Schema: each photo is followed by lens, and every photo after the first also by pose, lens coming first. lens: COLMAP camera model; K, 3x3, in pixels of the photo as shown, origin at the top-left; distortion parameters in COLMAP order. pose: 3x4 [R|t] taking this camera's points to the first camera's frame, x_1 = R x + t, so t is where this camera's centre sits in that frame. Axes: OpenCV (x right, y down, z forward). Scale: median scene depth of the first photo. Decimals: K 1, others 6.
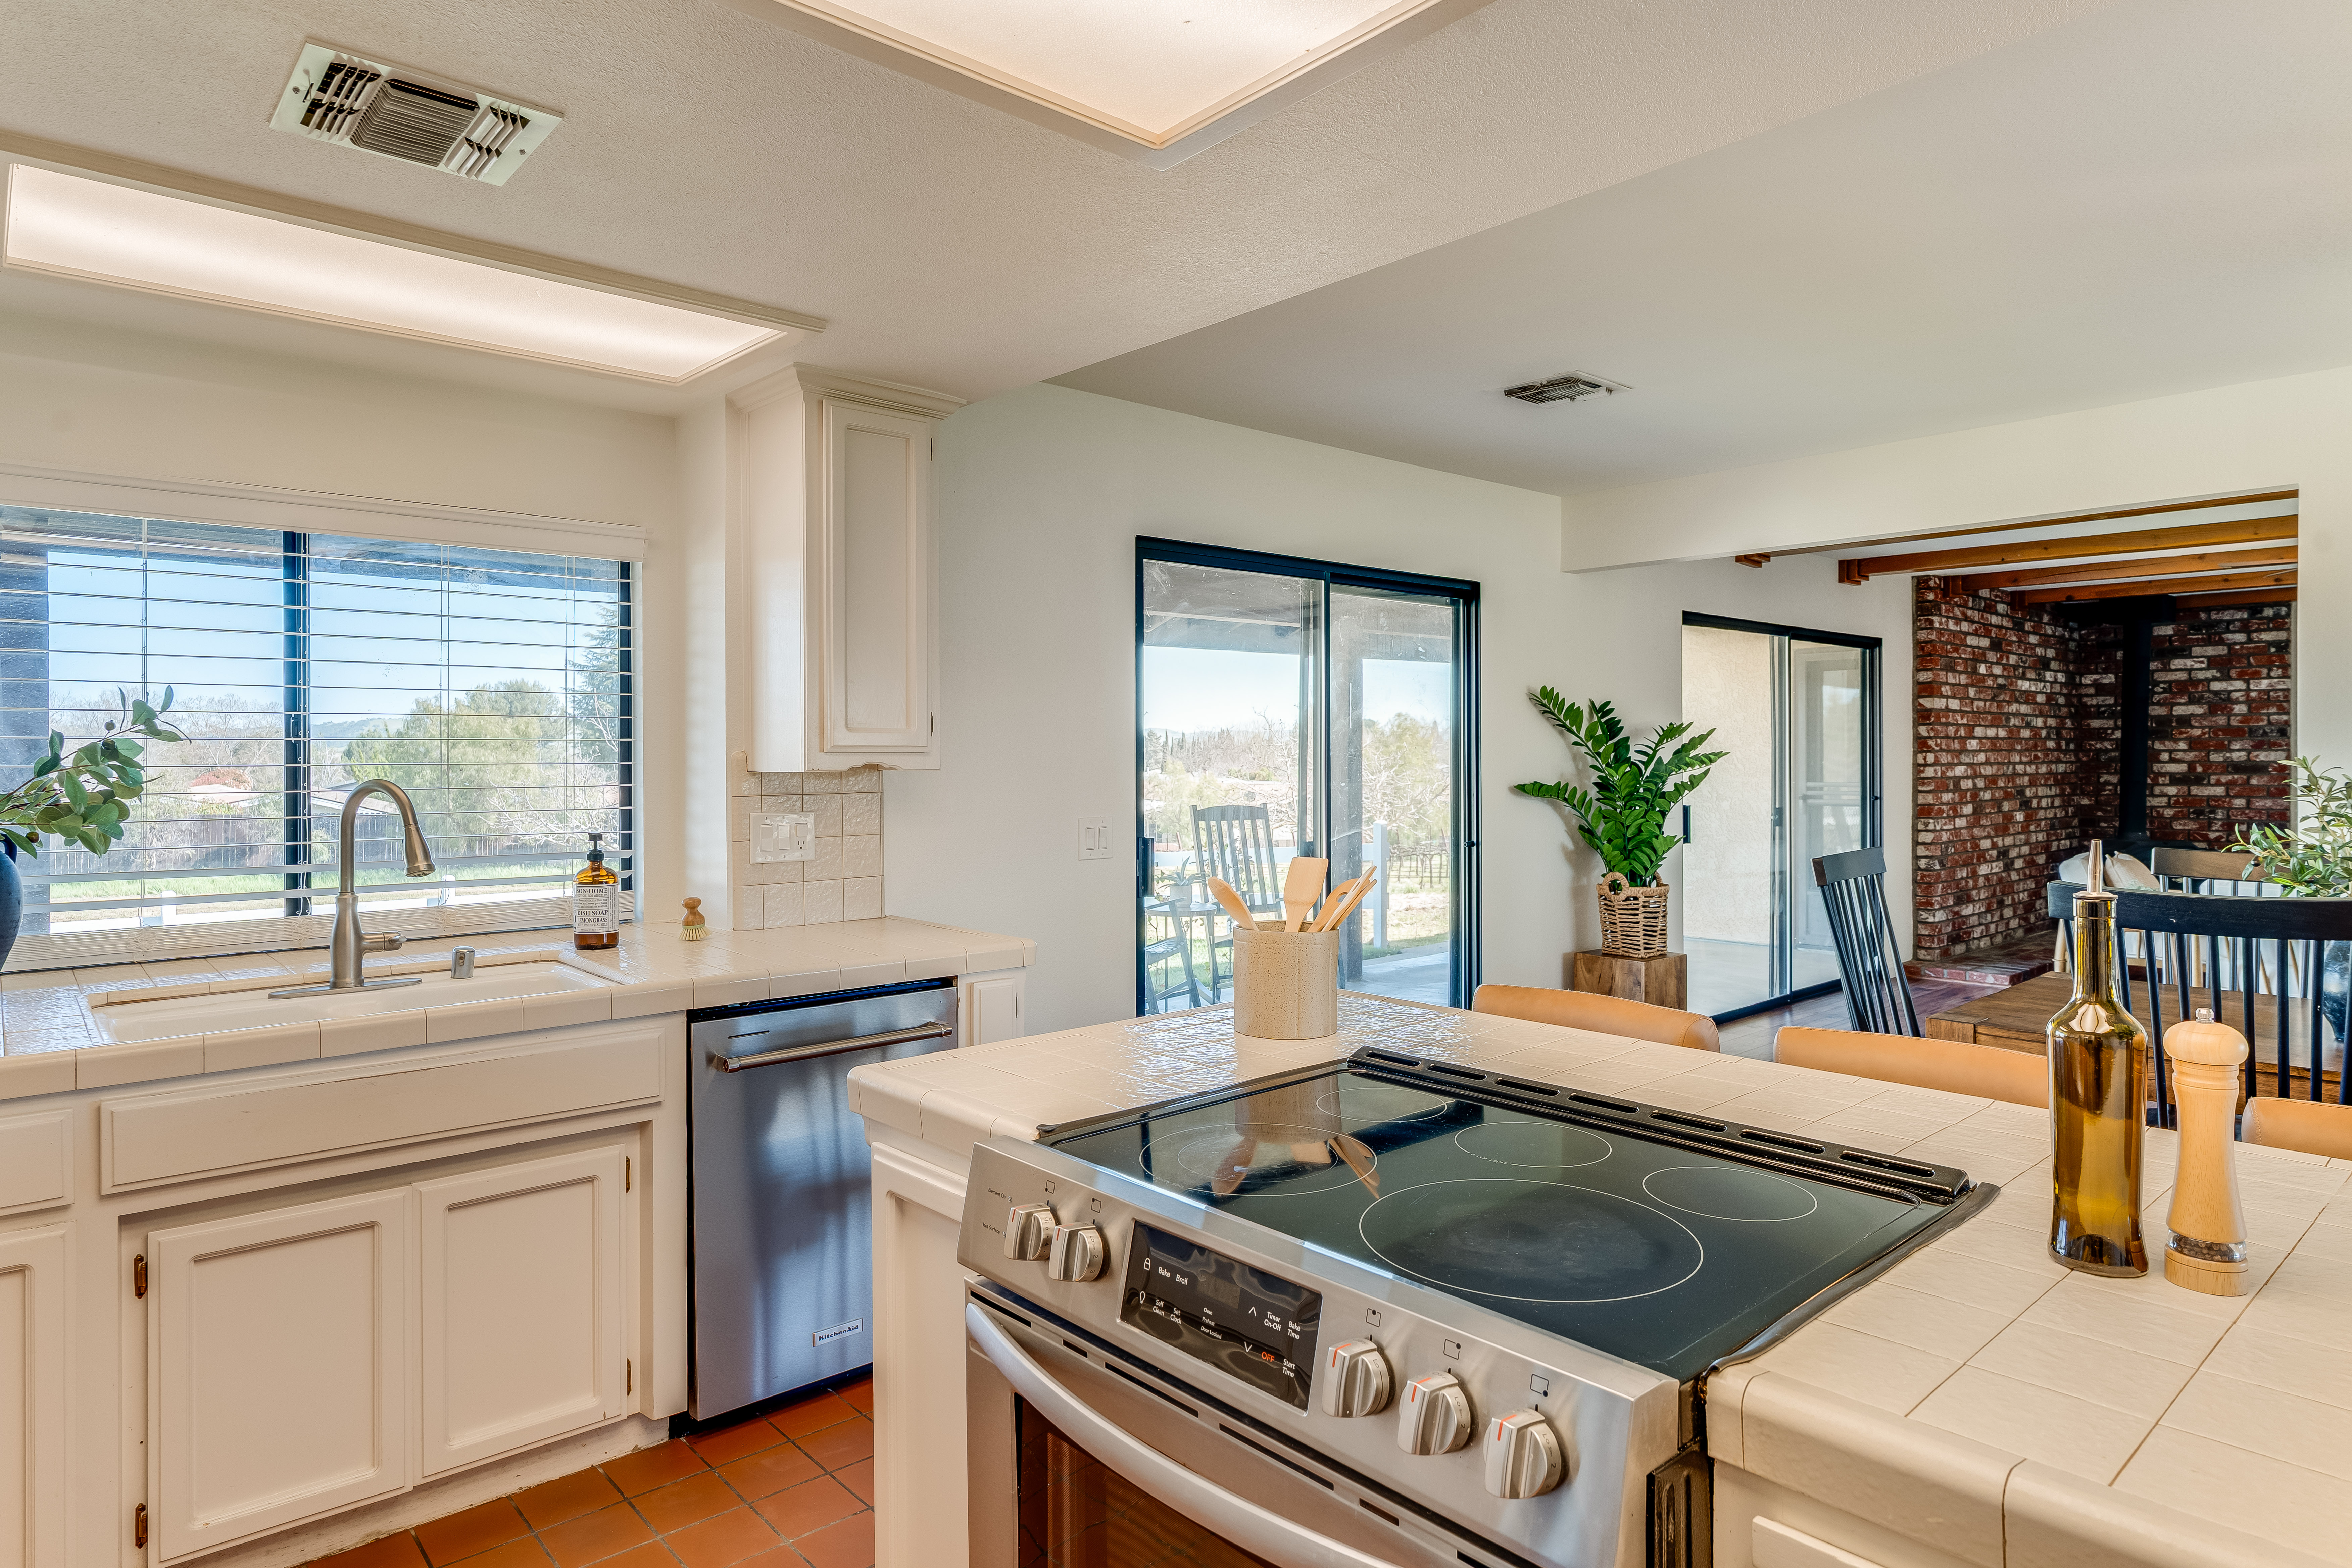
lens RADIAL K [[1339.6, 0, 1156.8], [0, 1339.6, 766.0], [0, 0, 1]] dist [-0.008073, 0.002188]
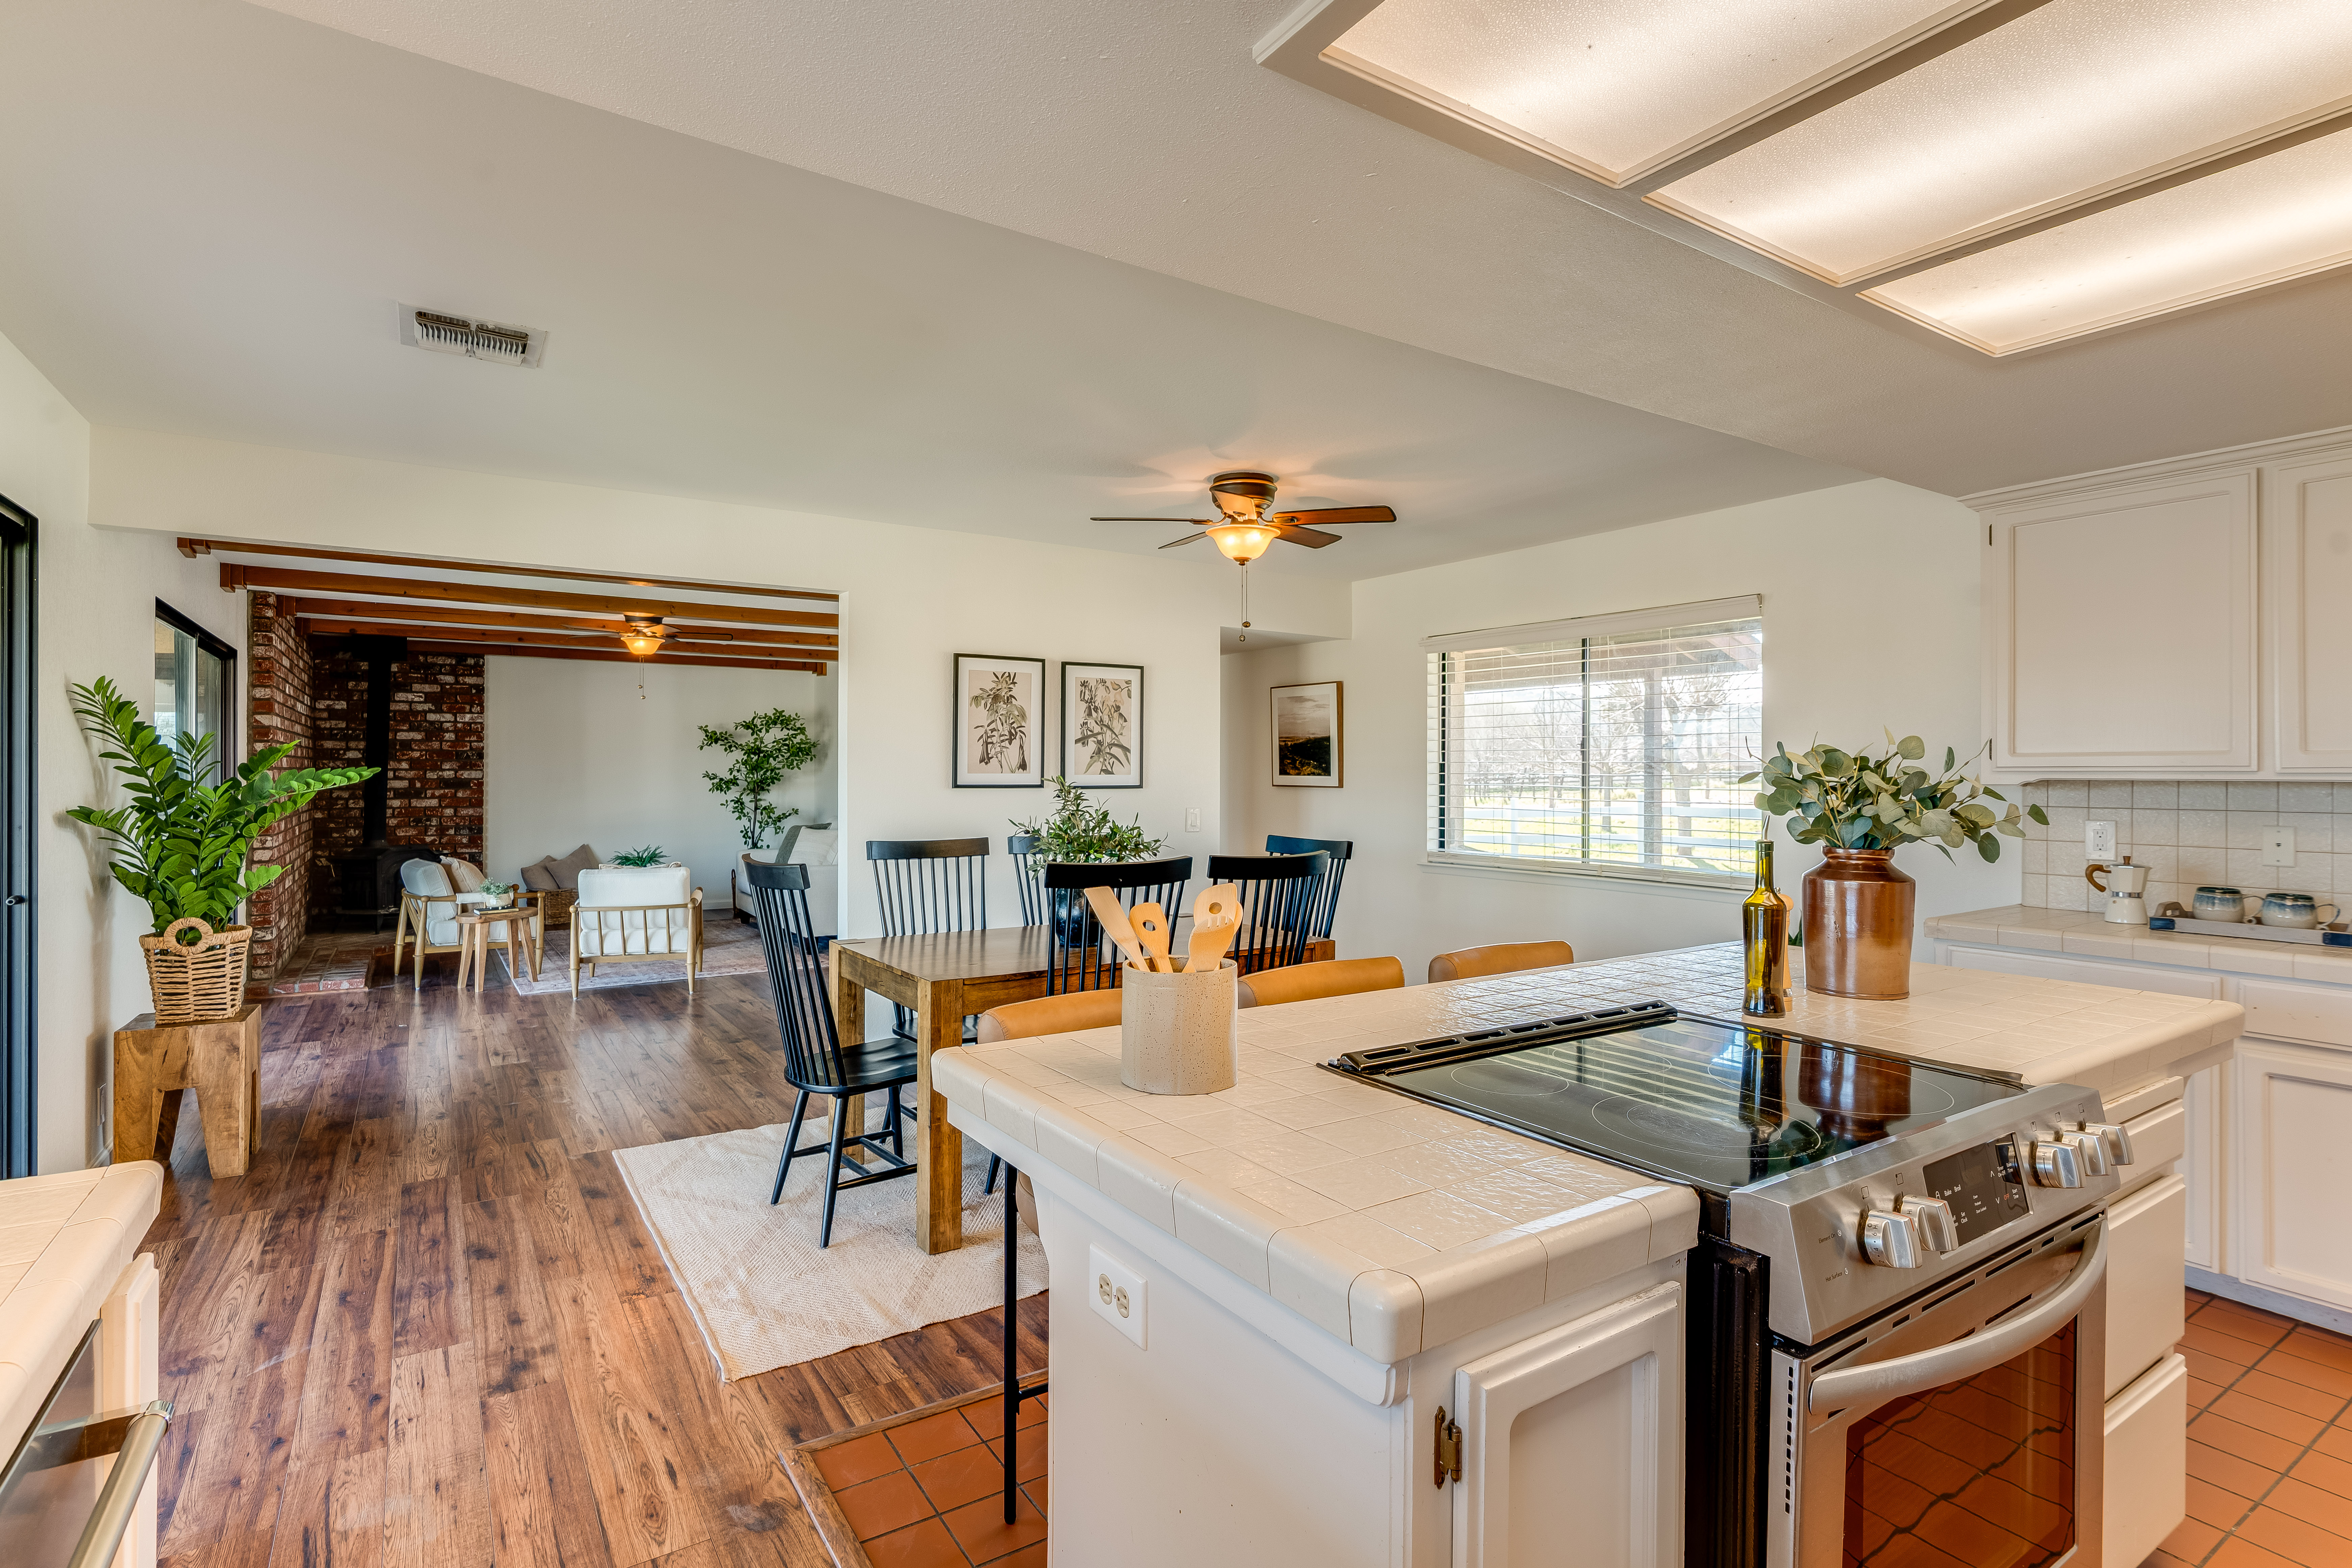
lens RADIAL K [[1129.8, 0, 1161.8], [0, 1129.8, 773.4], [0, 0, 1]] dist [-0.010676, 0.003463]
pose [[0.133250, 0.005036, 0.991070, -0.166094], [0.002862, 0.999981, -0.005466, -0.000634], [-0.991078, 0.003565, 0.133233, 0.232829]]
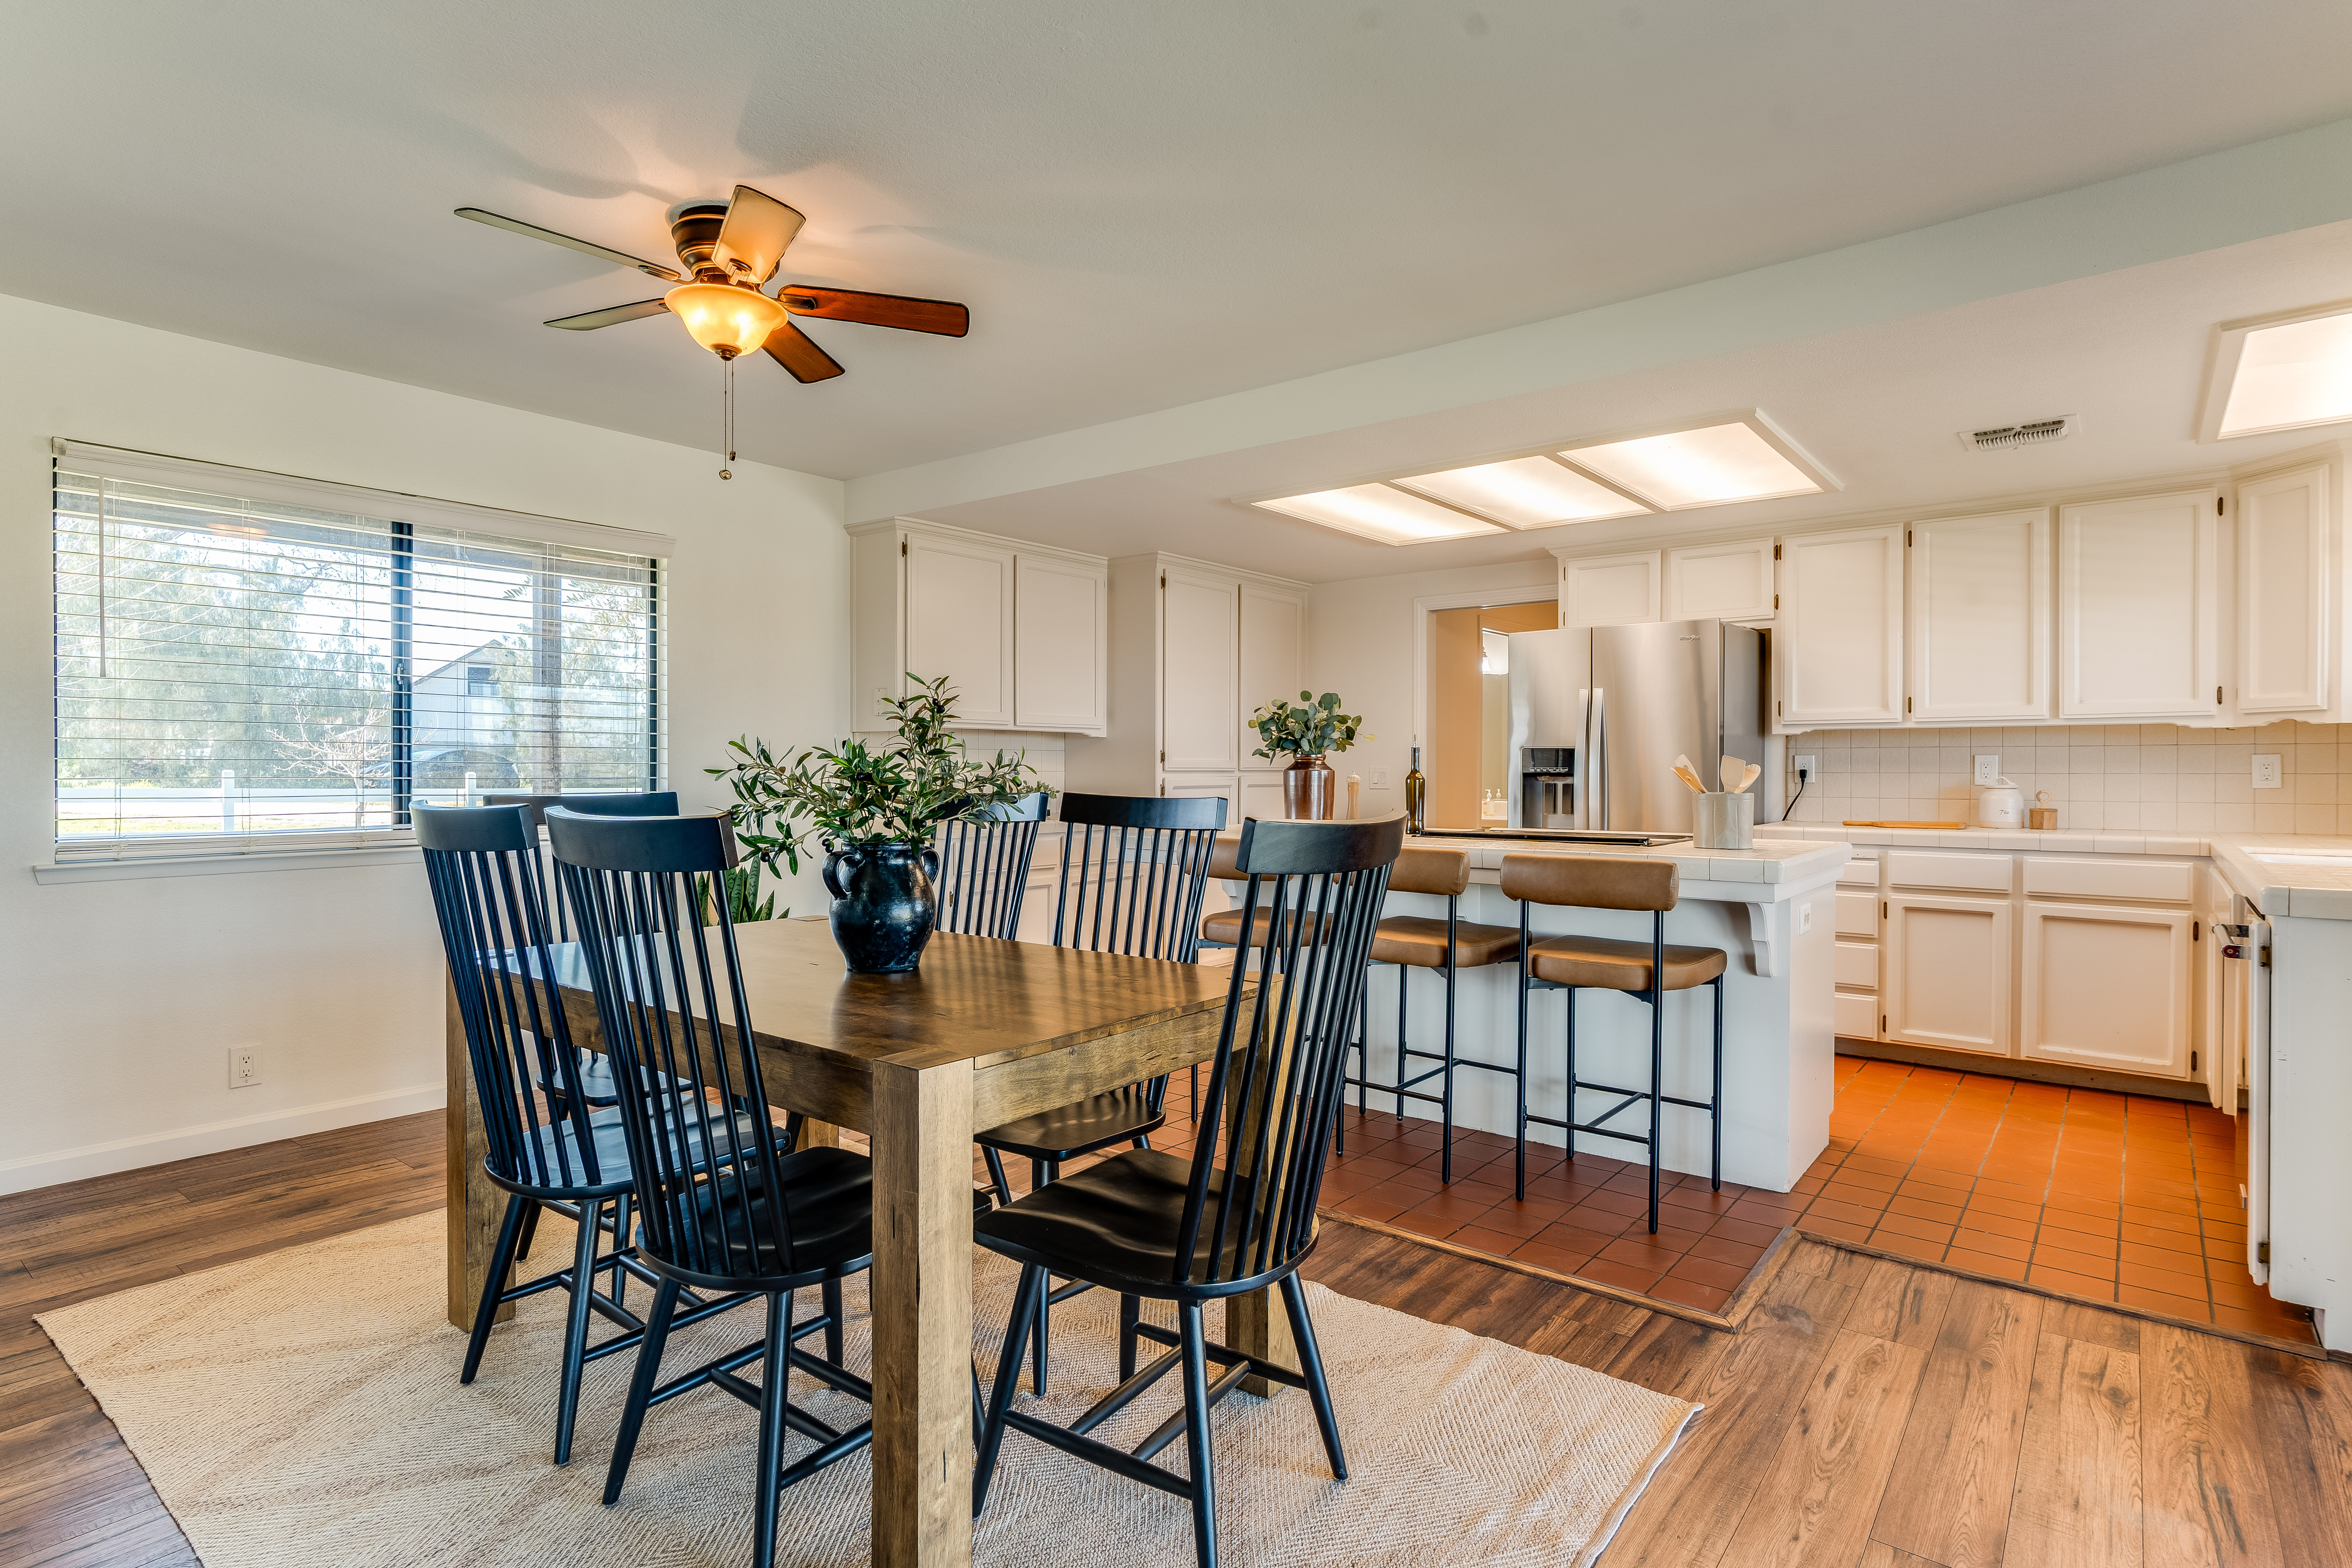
lens RADIAL K [[1178.1, 0, 1178.4], [0, 1178.1, 770.8], [0, 0, 1]] dist [-0.001411, -0.000199]
pose [[-0.984965, 0.003085, -0.172726, 0.277408], [0.001267, 0.999943, 0.010634, 0.017686], [0.172749, 0.010255, -0.984912, 0.624699]]
